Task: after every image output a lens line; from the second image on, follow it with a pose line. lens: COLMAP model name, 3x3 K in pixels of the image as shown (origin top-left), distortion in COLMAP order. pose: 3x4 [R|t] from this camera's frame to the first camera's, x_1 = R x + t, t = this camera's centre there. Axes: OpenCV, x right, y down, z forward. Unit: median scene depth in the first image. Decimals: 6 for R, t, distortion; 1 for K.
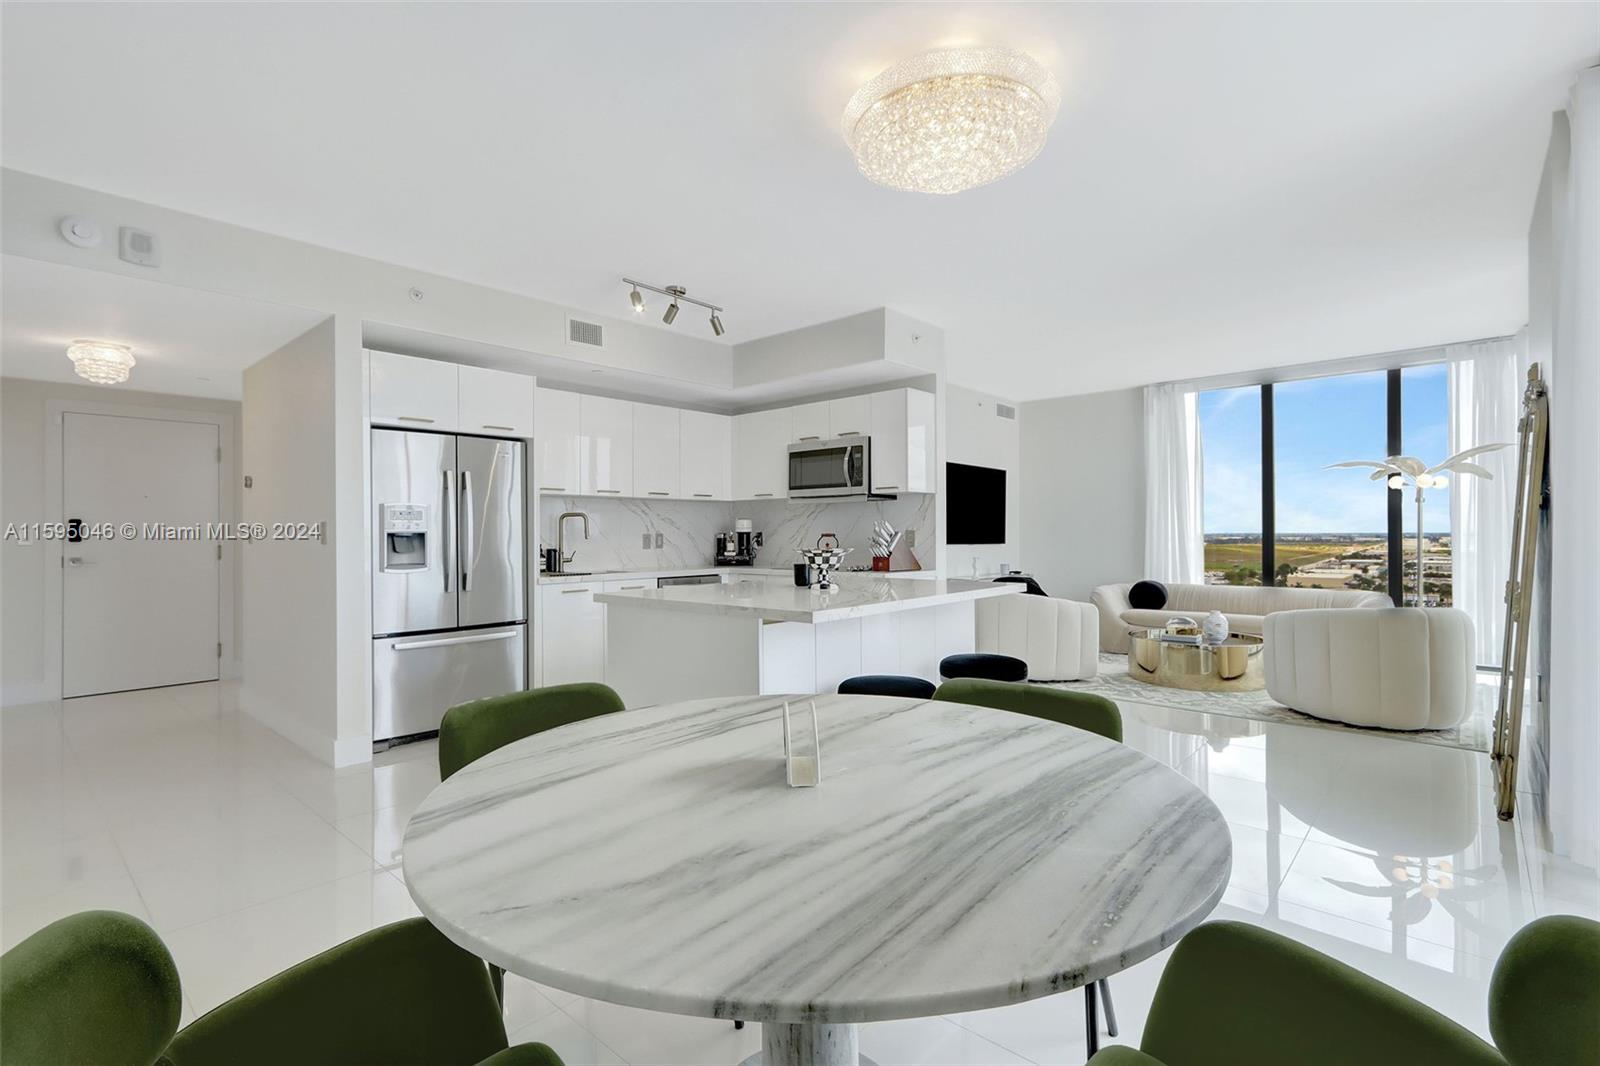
lens RADIAL K [[714.1, 0, 800.0], [0, 714.1, 533.0], [0, 0, 1]] dist [0.000588, 0.000067]
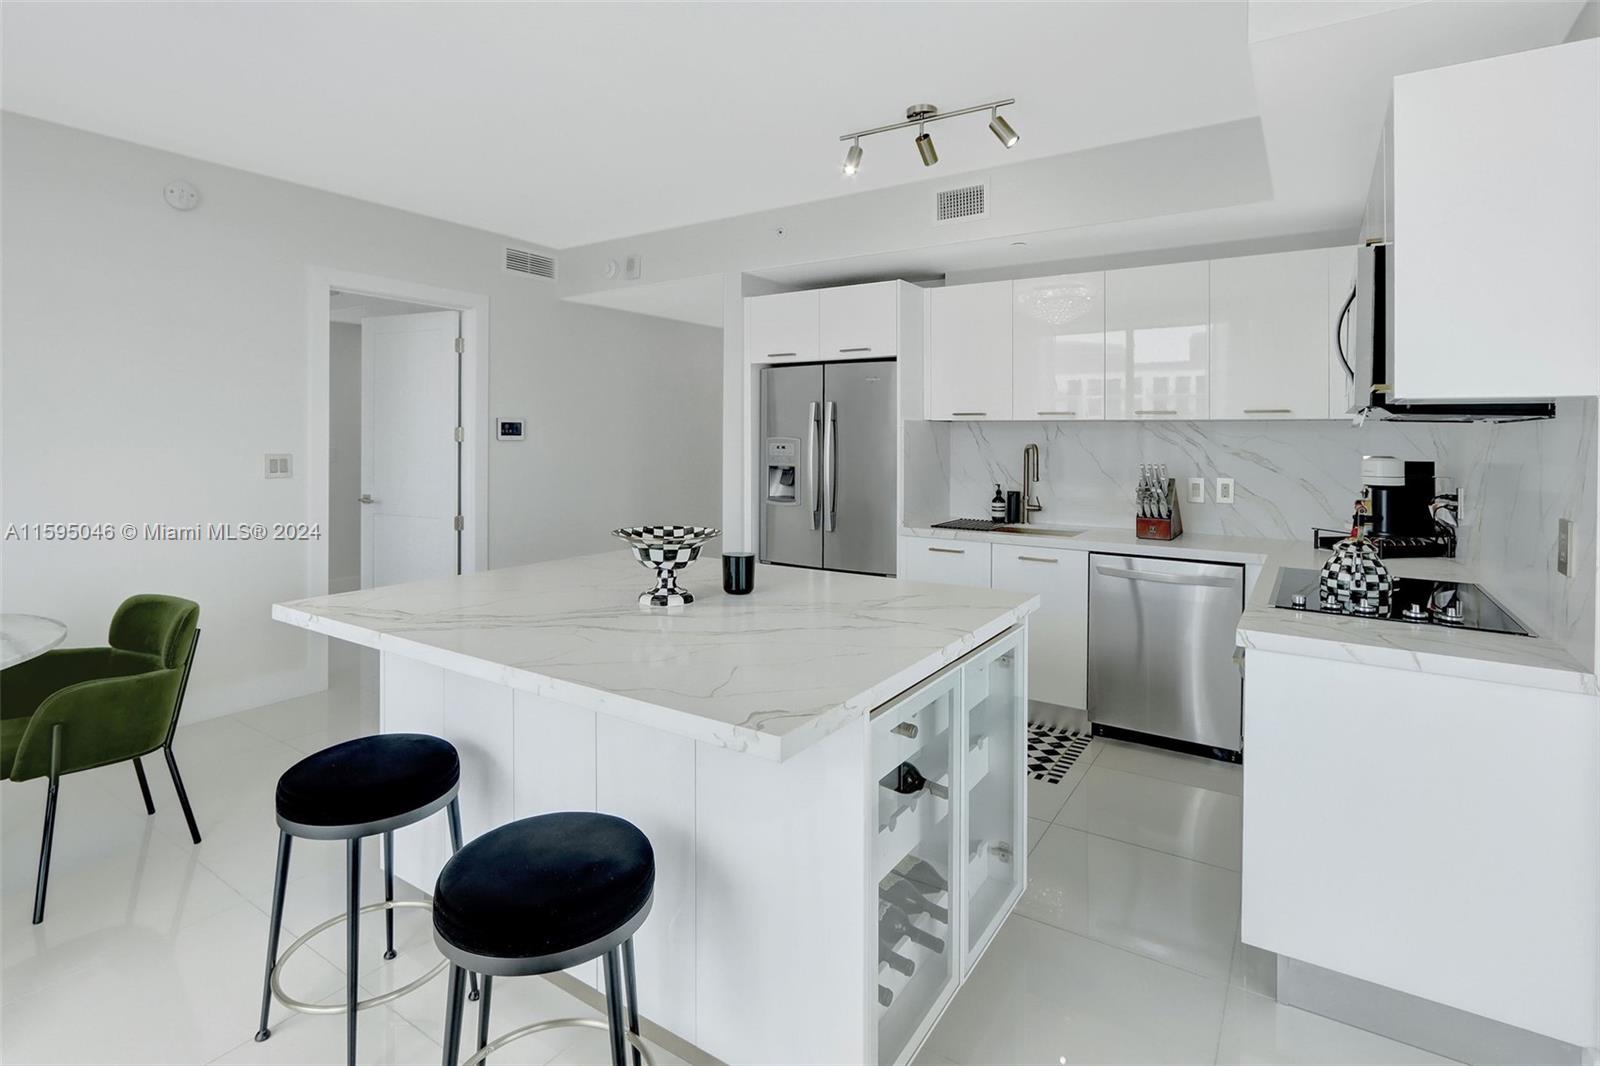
lens RADIAL K [[761.6, 0, 790.4], [0, 761.6, 464.3], [0, 0, 1]] dist [-0.002038, -0.000139]
pose [[0.179442, 0.042390, -0.982855, 0.400265], [-0.009881, 0.999098, 0.041287, -0.037154], [0.983719, 0.002303, 0.179699, 0.606452]]
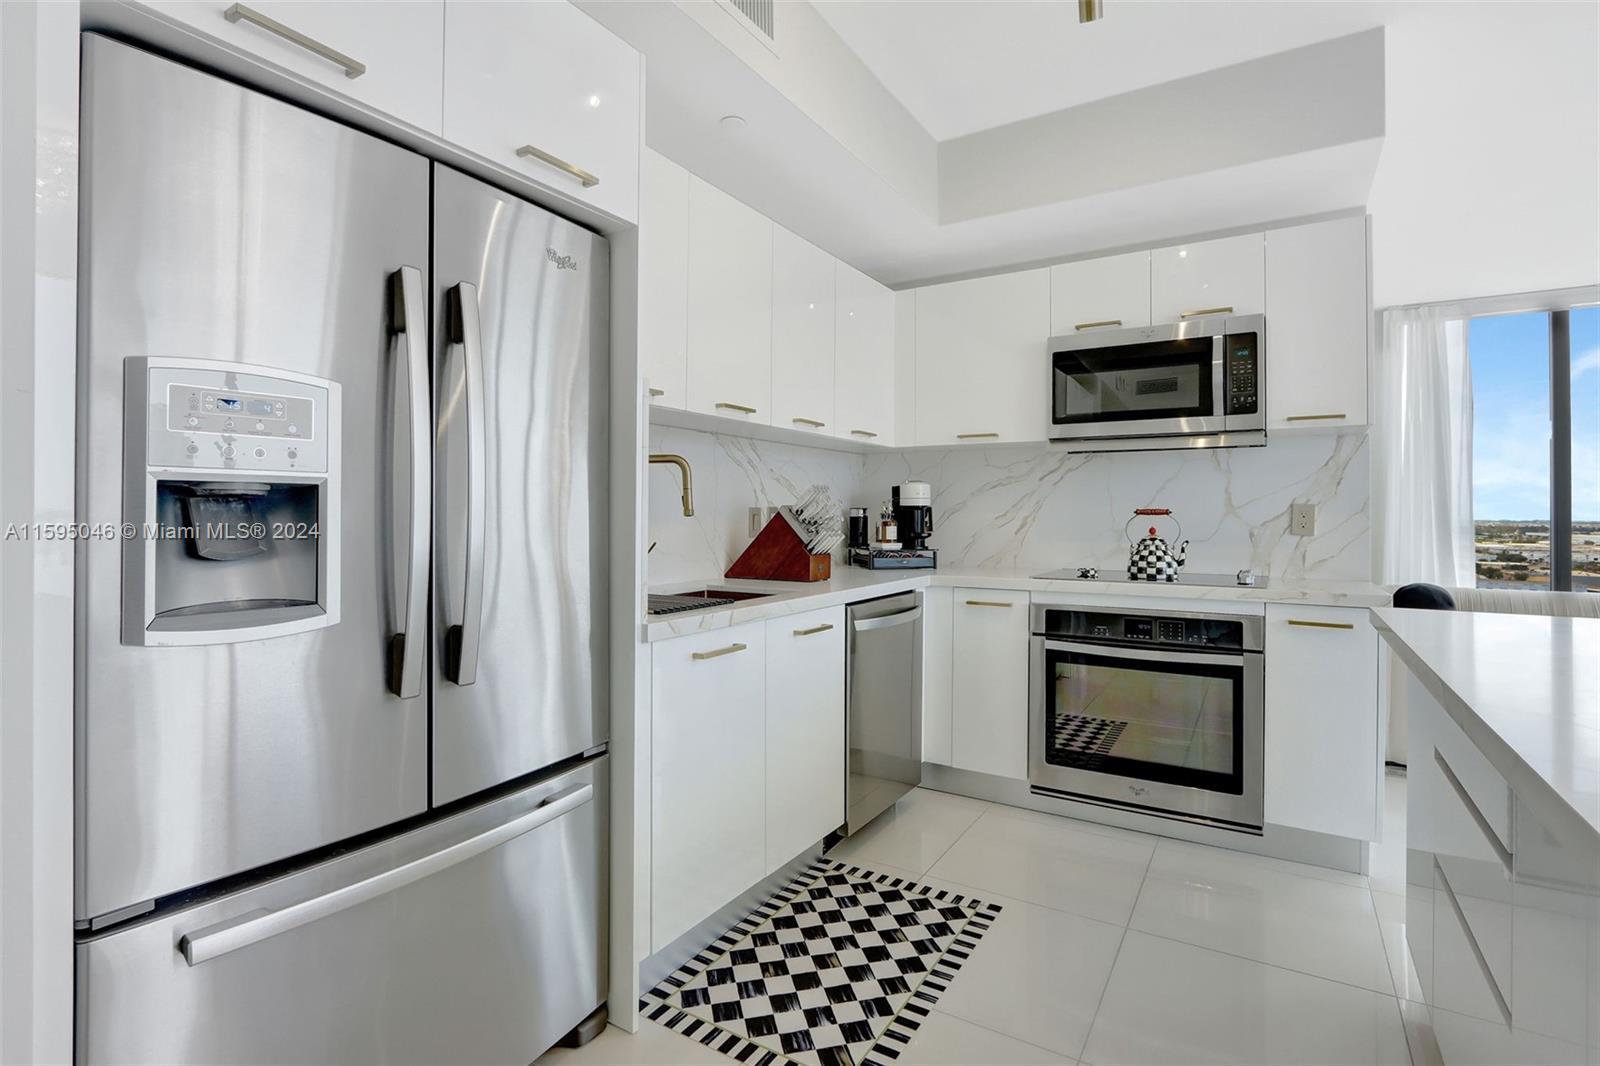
lens RADIAL K [[759.6, 0, 824.7], [0, 759.6, 511.8], [0, 0, 1]] dist [-0.009901, -0.000028]
pose [[0.977225, 0.008182, 0.212048, -0.301748], [-0.007024, 0.999956, -0.006216, 0.007874], [-0.212090, 0.004585, 0.977239, 0.515071]]
